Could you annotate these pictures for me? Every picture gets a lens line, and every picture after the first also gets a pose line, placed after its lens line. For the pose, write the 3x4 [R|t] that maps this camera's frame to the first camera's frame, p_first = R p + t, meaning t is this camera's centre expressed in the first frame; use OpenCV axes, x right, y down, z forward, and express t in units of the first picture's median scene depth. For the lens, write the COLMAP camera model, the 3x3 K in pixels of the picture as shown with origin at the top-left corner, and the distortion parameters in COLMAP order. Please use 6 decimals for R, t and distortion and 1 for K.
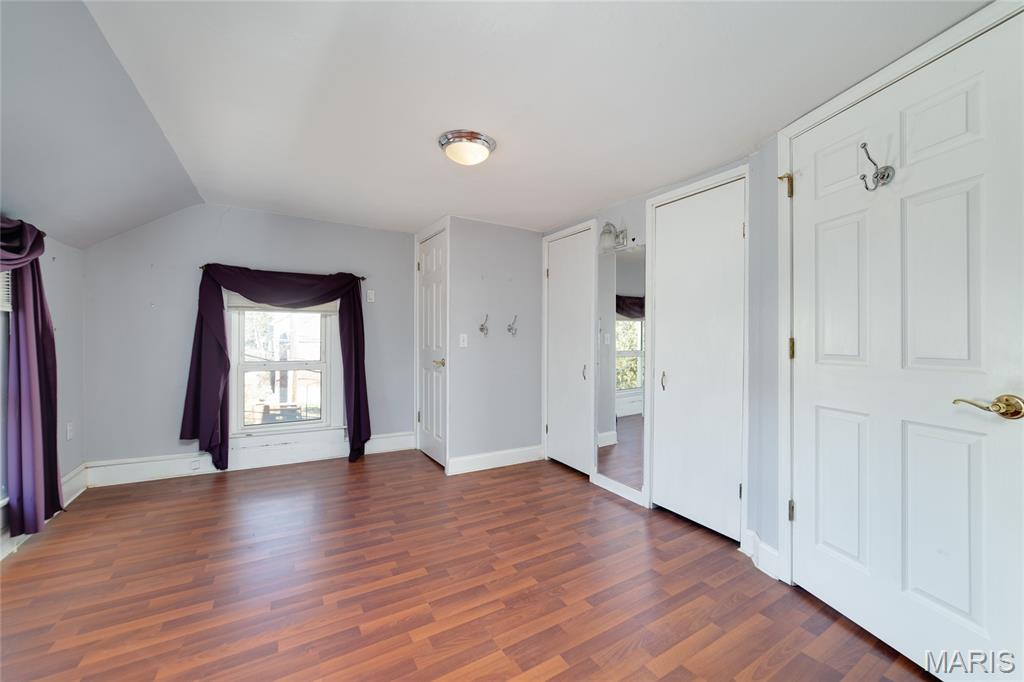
lens RADIAL K [[401.5, 0, 517.1], [0, 401.5, 340.0], [0, 0, 1]] dist [-0.001838, -0.000063]
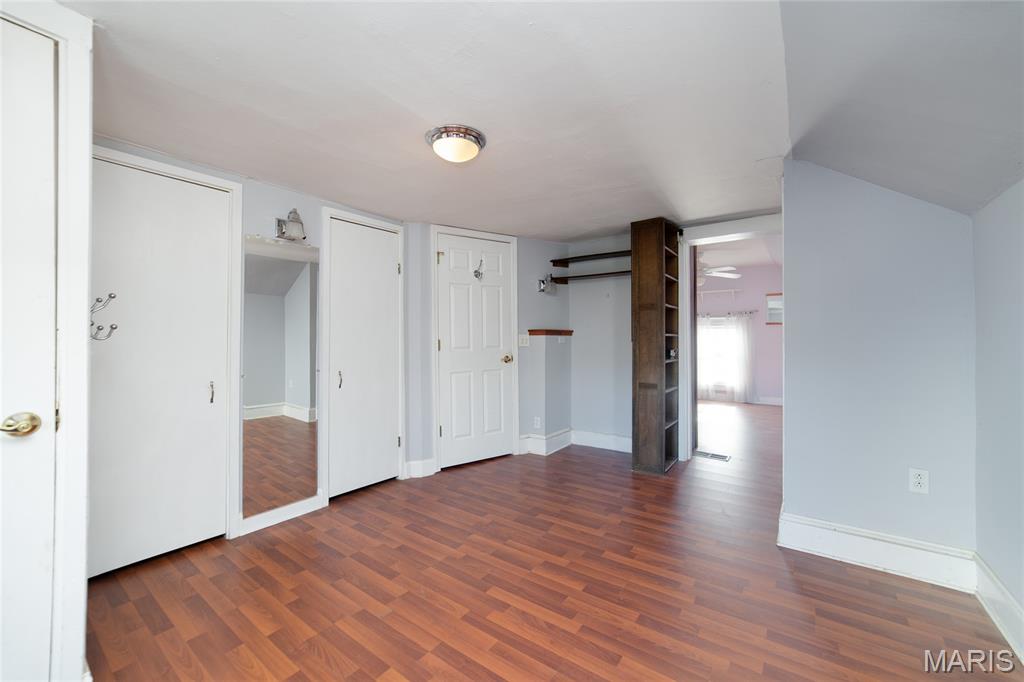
lens RADIAL K [[401.5, 0, 517.1], [0, 401.5, 340.0], [0, 0, 1]] dist [-0.001838, -0.000063]
pose [[-0.381057, -0.014109, 0.924444, -1.008426], [0.005609, 0.999830, 0.017572, -0.028062], [-0.924535, 0.011882, -0.380913, 1.165665]]
